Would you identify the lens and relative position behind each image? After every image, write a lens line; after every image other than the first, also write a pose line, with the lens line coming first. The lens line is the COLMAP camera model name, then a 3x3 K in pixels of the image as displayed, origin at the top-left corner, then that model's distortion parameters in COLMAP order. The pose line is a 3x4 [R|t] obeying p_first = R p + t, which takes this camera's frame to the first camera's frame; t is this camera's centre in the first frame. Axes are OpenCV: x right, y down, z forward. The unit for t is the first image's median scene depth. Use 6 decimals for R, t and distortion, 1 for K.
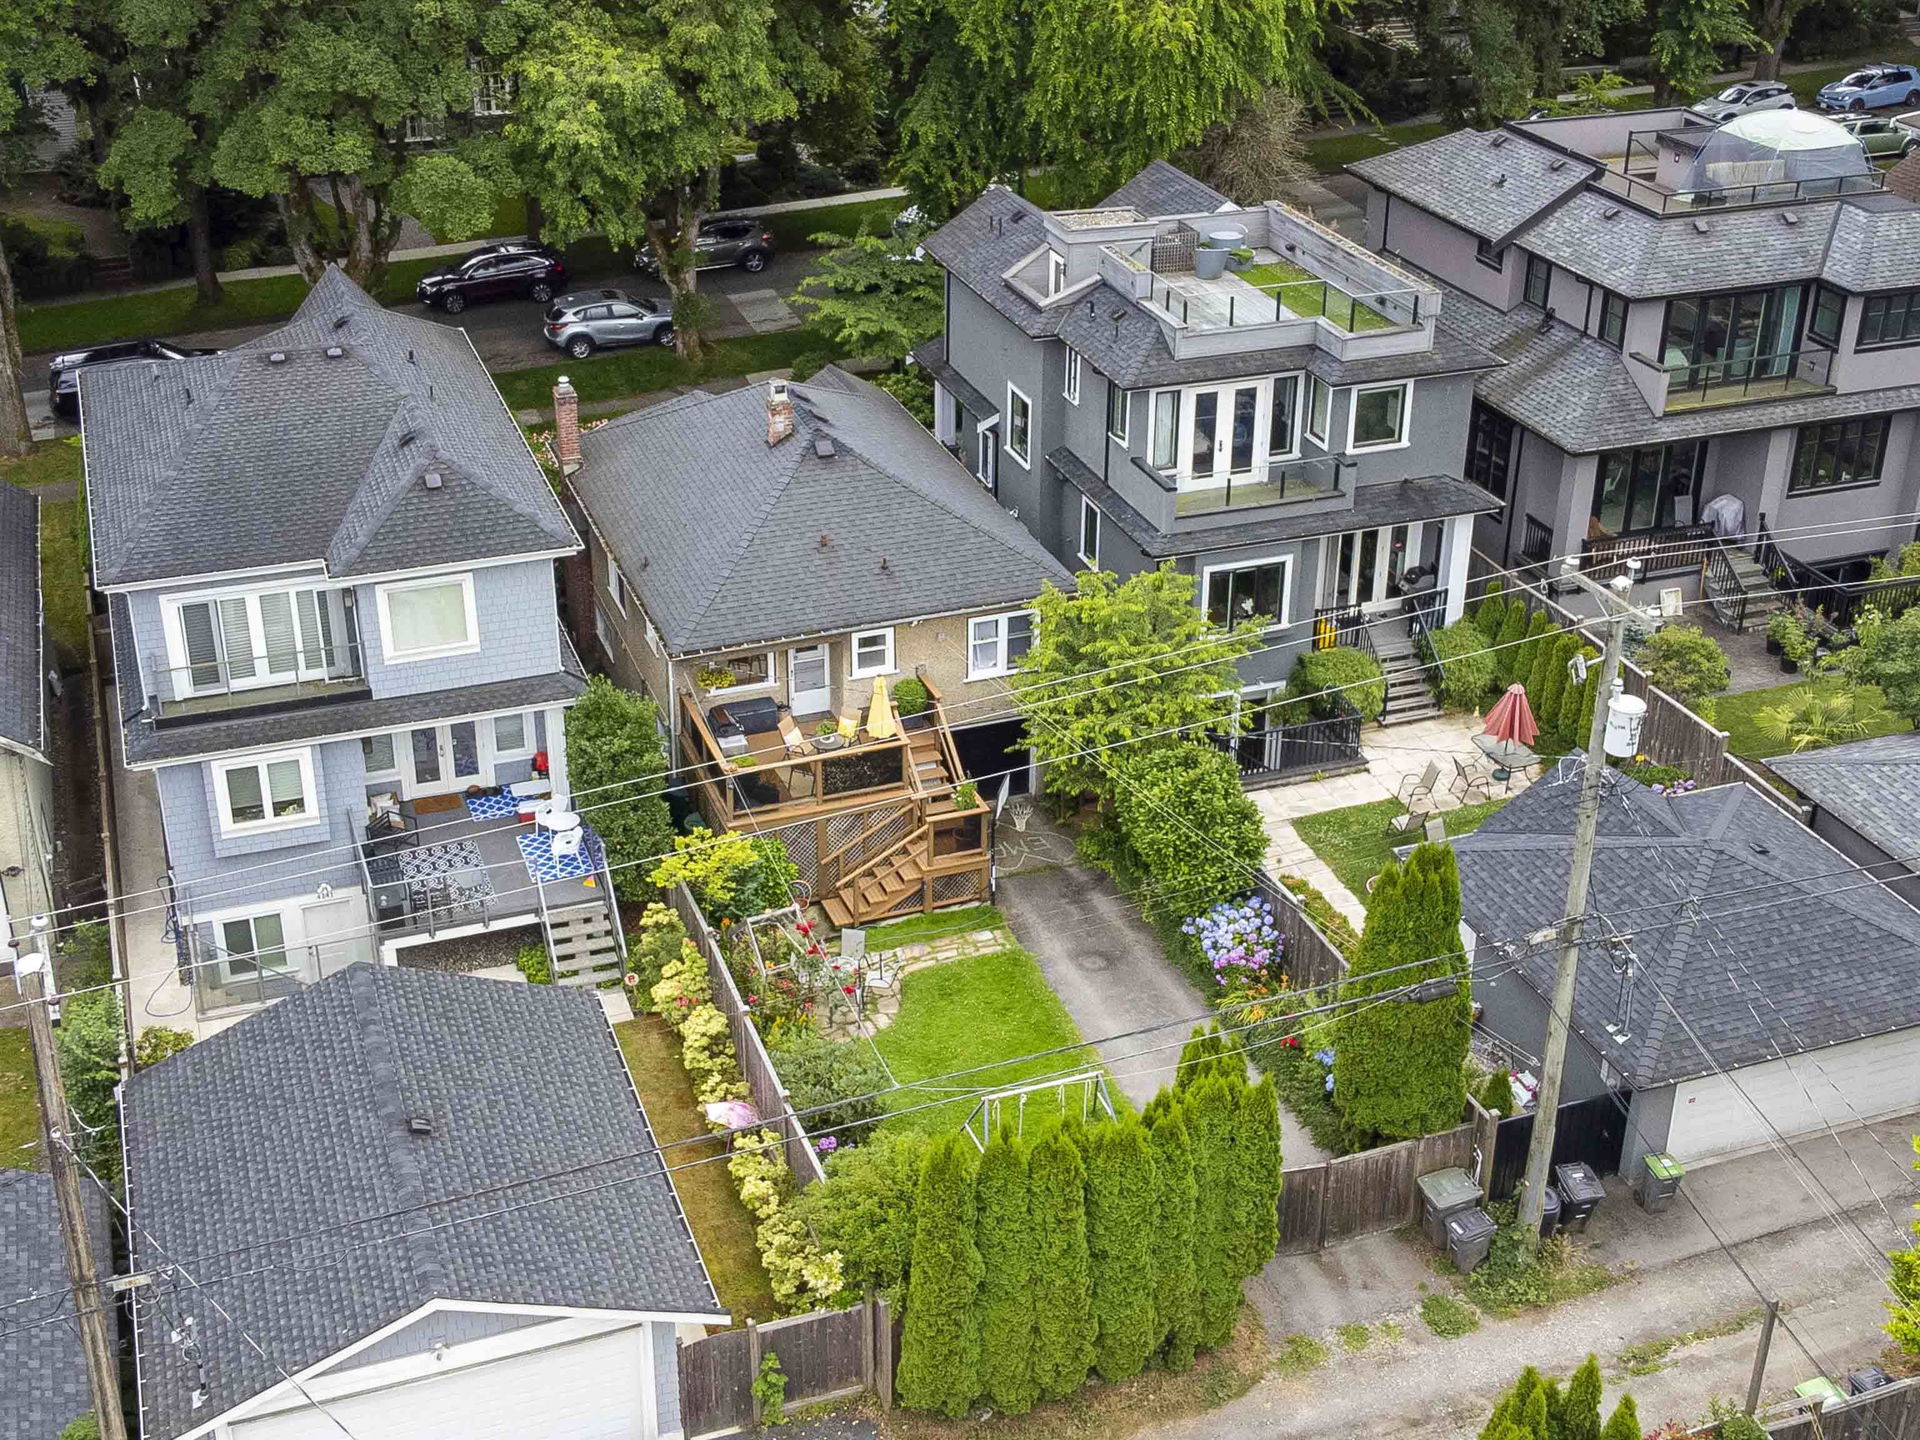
lens RADIAL K [[2323.2, 0, 963.2], [0, 2323.2, 687.3], [0, 0, 1]] dist [0.159823, -0.527922]
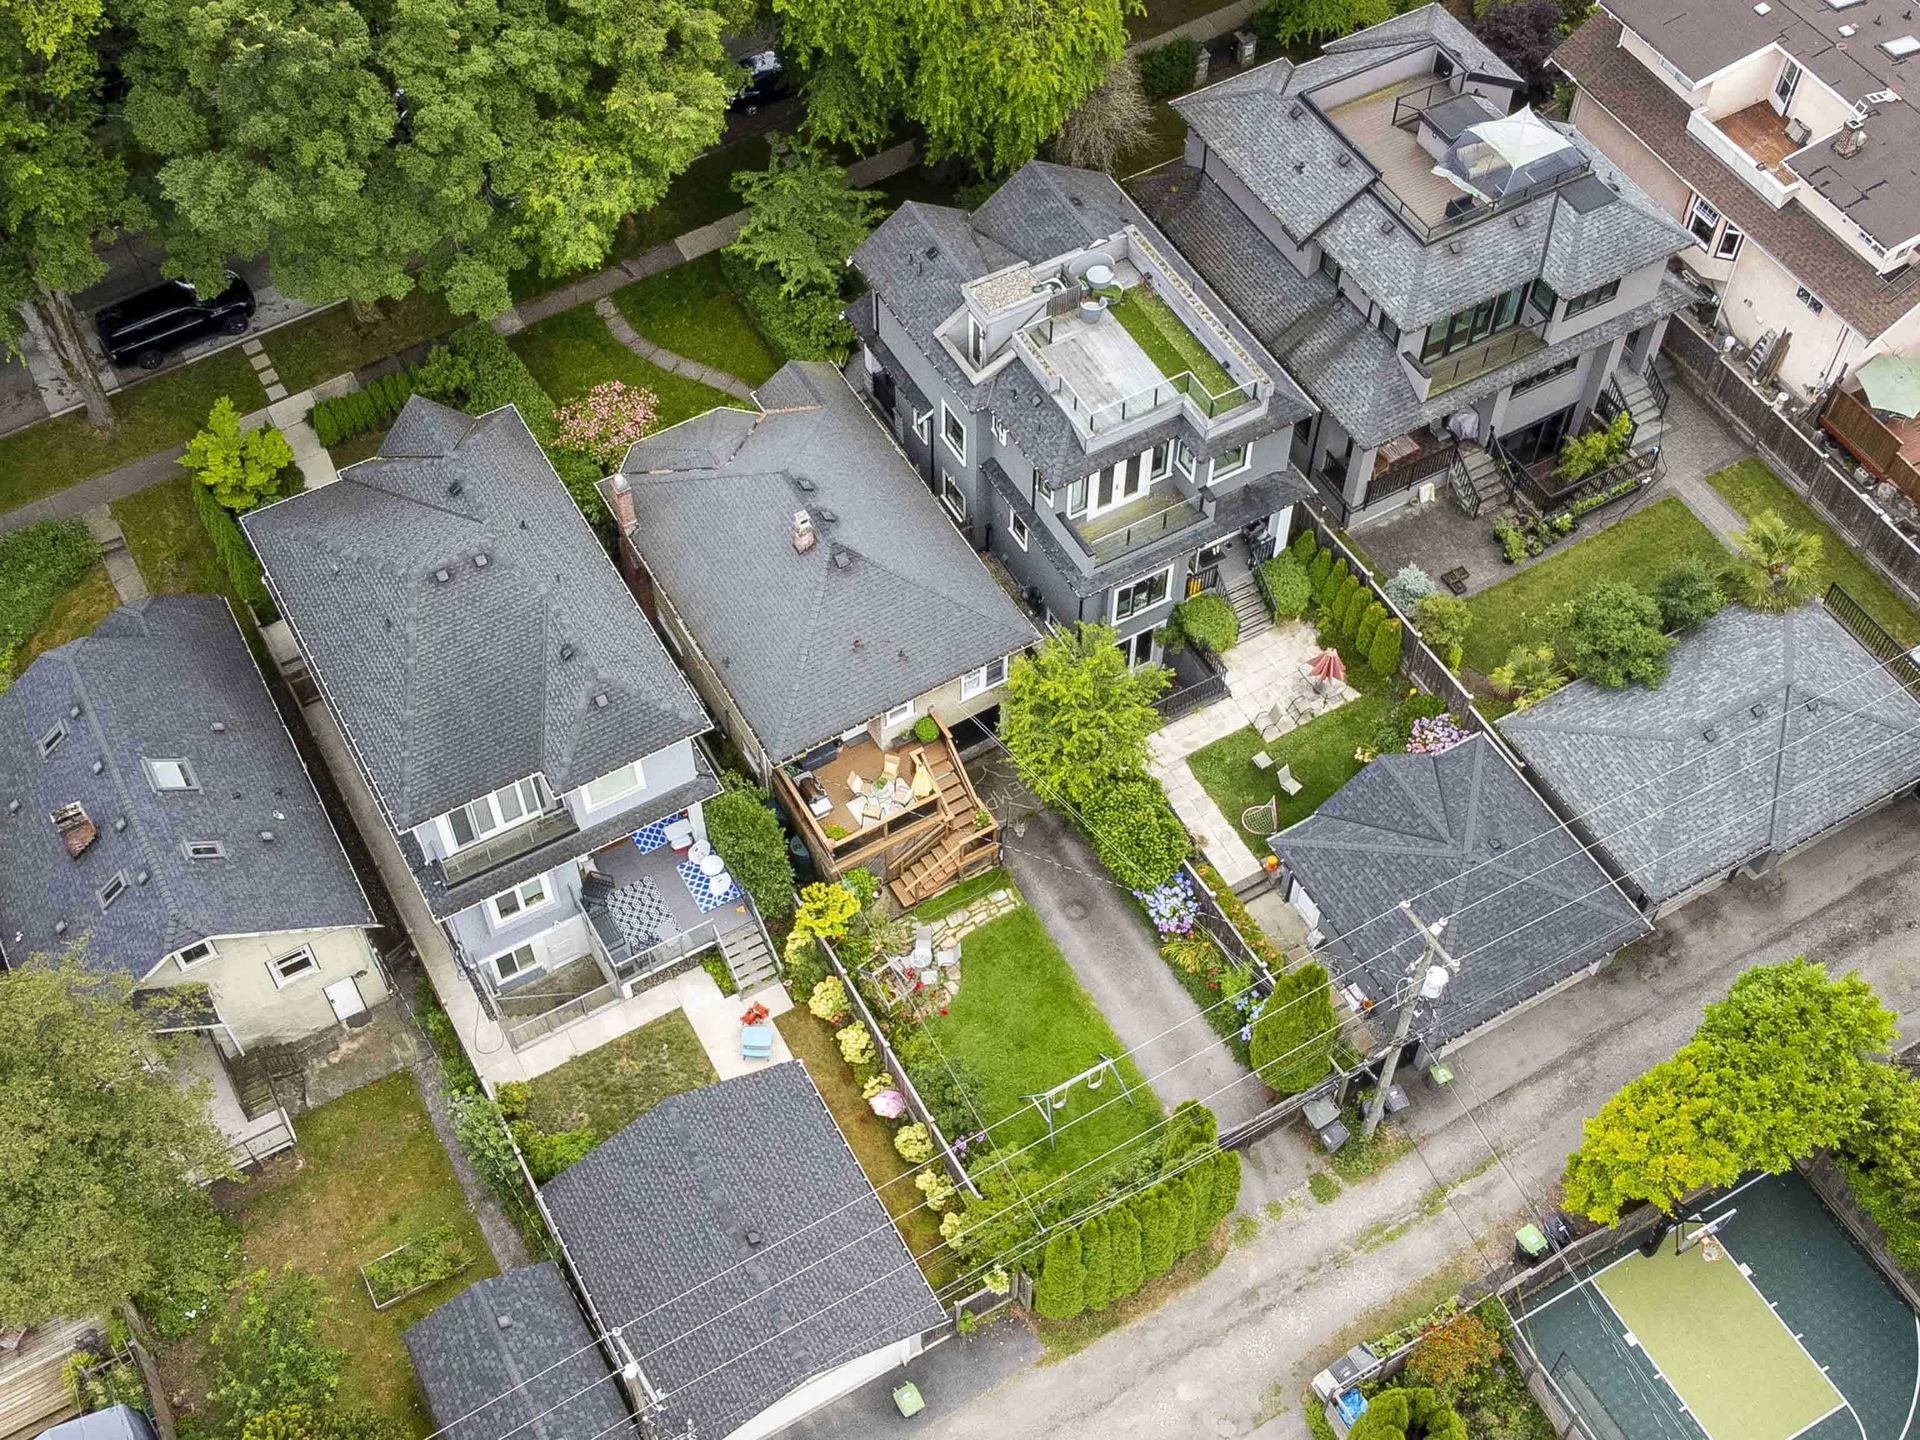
lens RADIAL K [[2253.0, 0, 964.6], [0, 2253.0, 689.5], [0, 0, 1]] dist [0.153935, -0.485762]
pose [[0.985766, -0.138954, 0.094648, -0.129738], [0.080408, 0.884049, 0.460425, -0.665898], [-0.147651, -0.446261, 0.882638, -0.229131]]
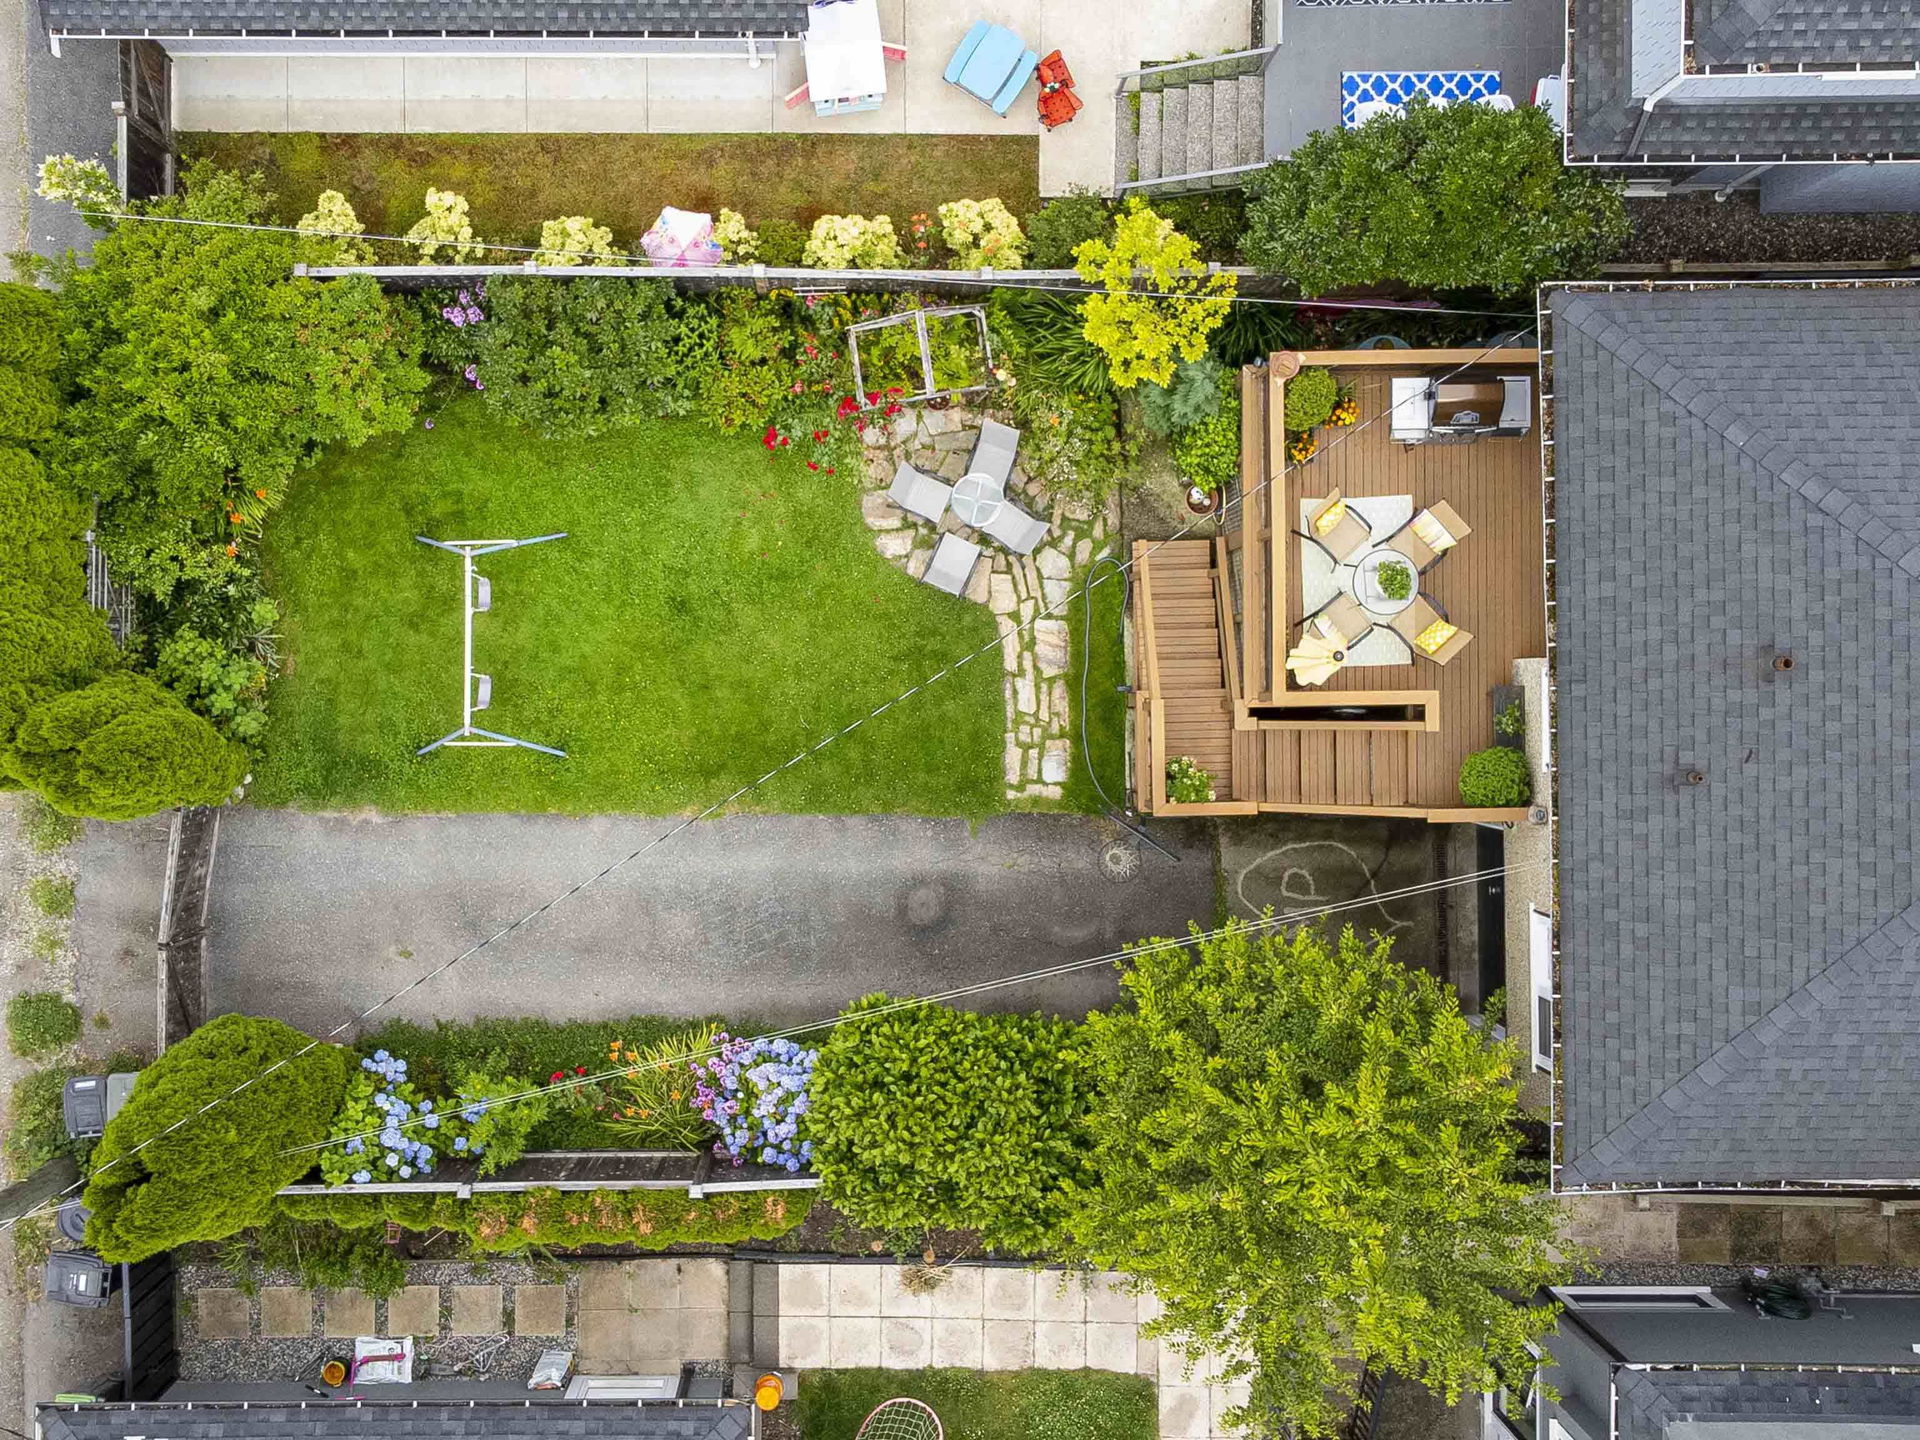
lens RADIAL K [[2197.5, 0, 877.3], [0, 2197.5, 686.8], [0, 0, 1]] dist [0.130599, -0.338598]
pose [[-0.340472, 0.940250, -0.003017, 0.006062], [-0.428400, -0.152270, 0.890667, -0.378141], [0.836990, 0.304540, 0.454647, 0.659130]]
